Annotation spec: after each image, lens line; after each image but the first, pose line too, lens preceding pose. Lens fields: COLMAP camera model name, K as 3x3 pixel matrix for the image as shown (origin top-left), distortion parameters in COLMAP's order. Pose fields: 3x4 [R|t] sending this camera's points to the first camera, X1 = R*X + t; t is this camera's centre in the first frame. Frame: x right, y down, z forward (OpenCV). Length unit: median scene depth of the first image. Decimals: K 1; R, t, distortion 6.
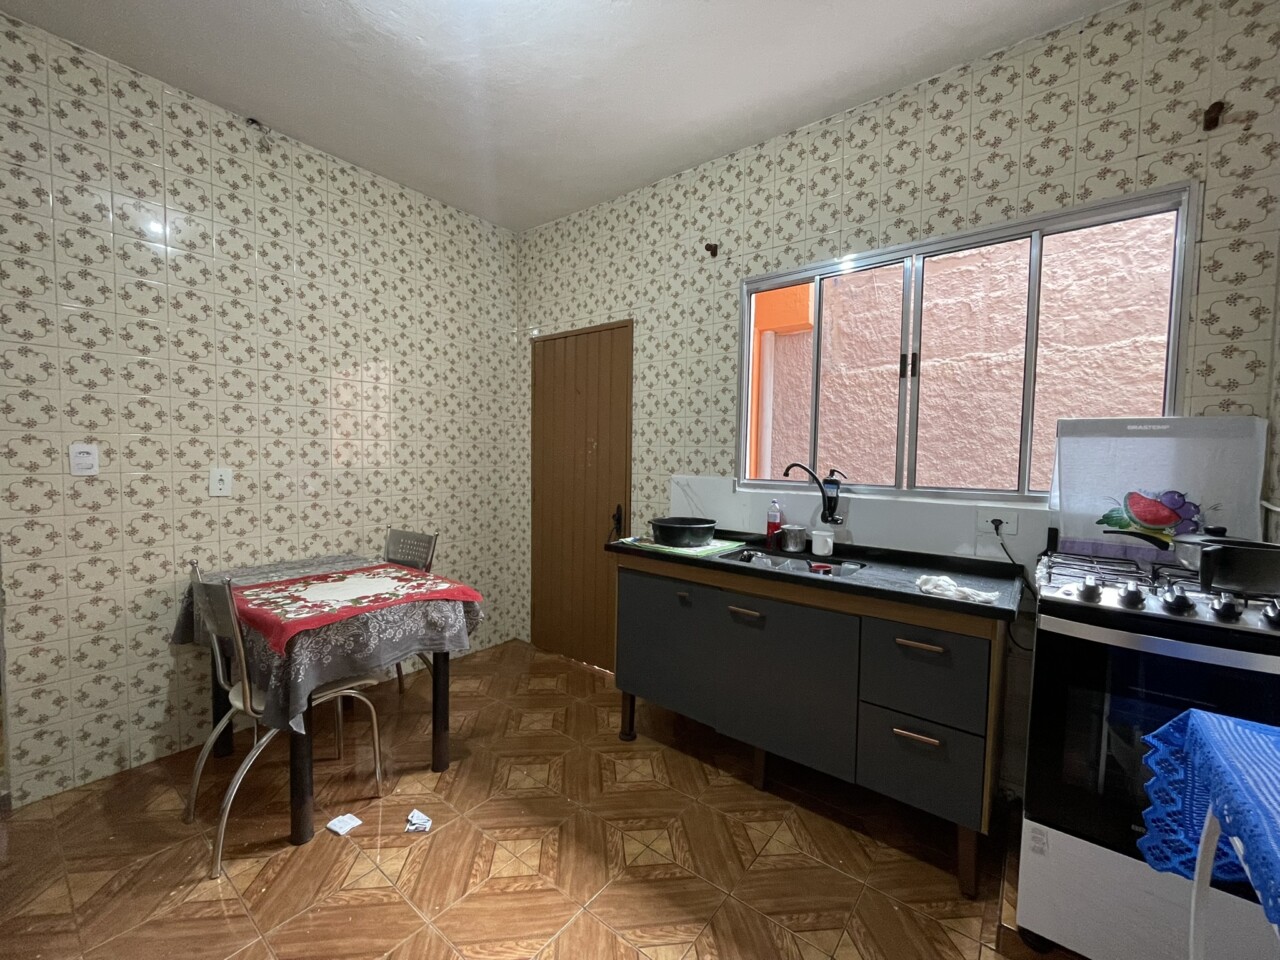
lens RADIAL K [[514.7, 0, 636.1], [0, 514.7, 479.8], [0, 0, 1]] dist [-0.004160, 0.000348]
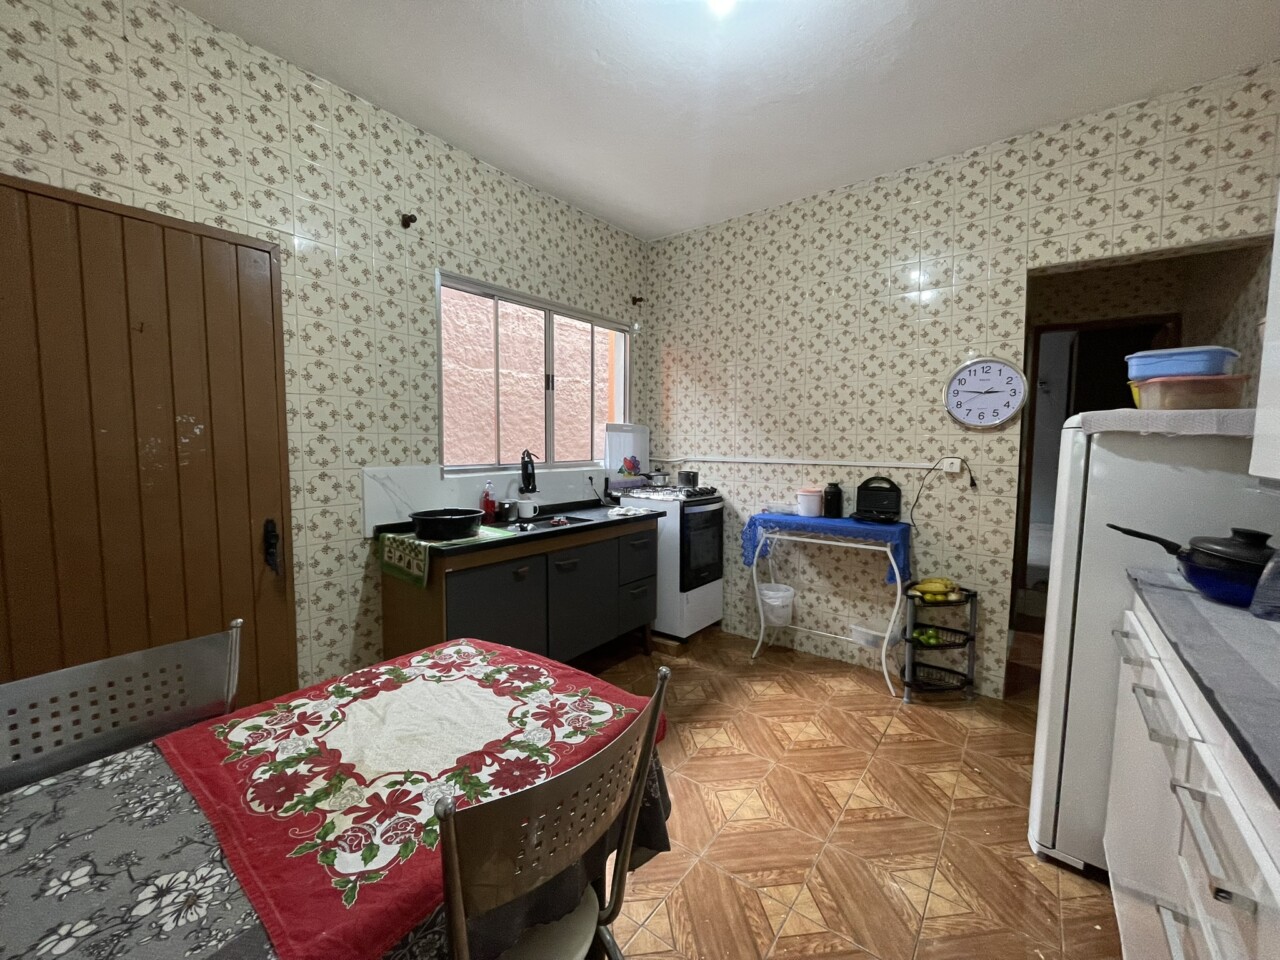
lens RADIAL K [[514.7, 0, 639.7], [0, 514.7, 479.1], [0, 0, 1]] dist [-0.004160, 0.000348]
pose [[-0.005119, -0.087032, 0.996192, -0.851379], [0.044991, 0.995177, 0.087175, -0.049276], [-0.998974, 0.045266, -0.001178, 0.634833]]
